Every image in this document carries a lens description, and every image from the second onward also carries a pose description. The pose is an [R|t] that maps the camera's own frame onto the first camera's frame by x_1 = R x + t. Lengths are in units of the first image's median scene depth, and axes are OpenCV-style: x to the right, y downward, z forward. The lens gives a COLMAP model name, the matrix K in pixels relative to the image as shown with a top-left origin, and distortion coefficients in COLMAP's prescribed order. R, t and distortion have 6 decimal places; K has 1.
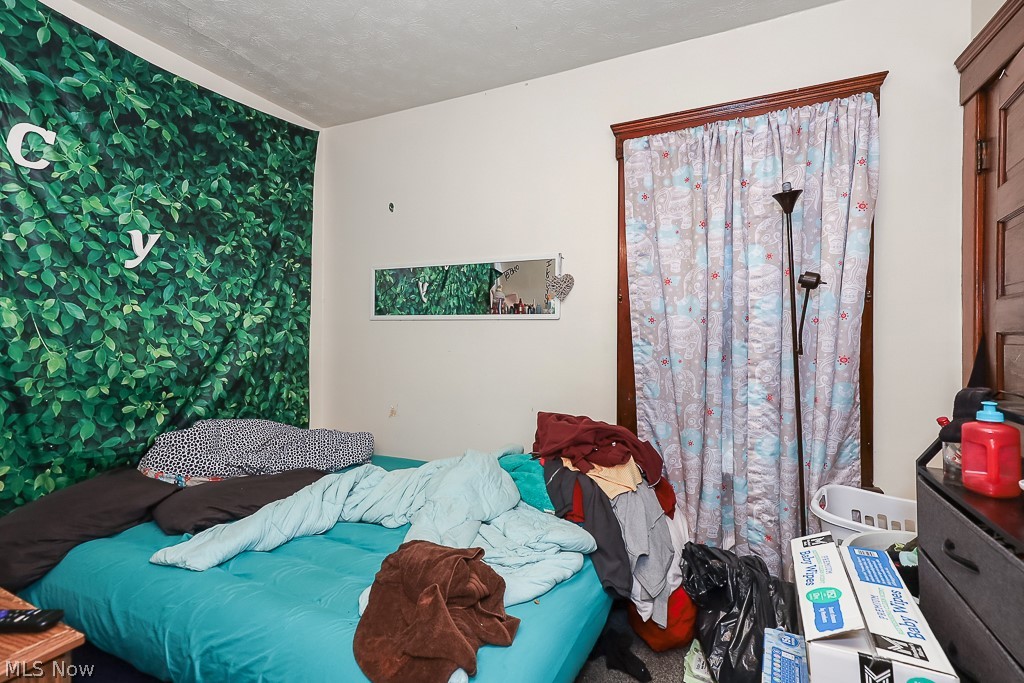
lens RADIAL K [[456.2, 0, 513.1], [0, 456.2, 337.0], [0, 0, 1]] dist [-0.002704, -0.000253]
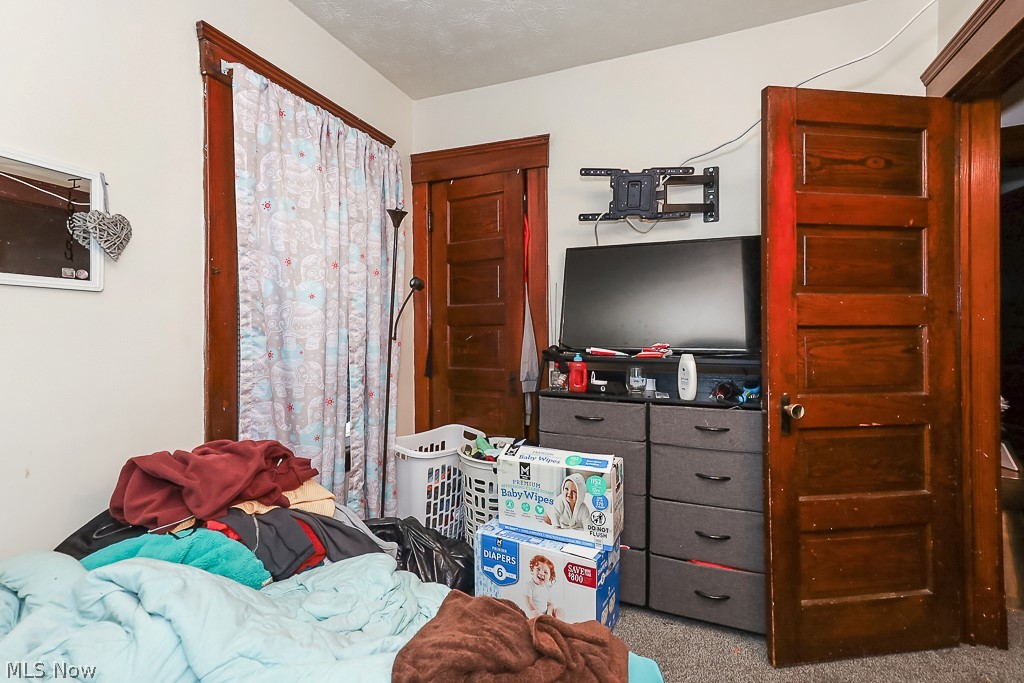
lens RADIAL K [[456.2, 0, 512.5], [0, 456.2, 335.9], [0, 0, 1]] dist [-0.002704, -0.000253]
pose [[-0.039478, -0.005646, 0.999204, -0.527662], [0.008940, 0.999942, 0.006003, 0.017663], [-0.999180, 0.009170, -0.039426, 0.583515]]
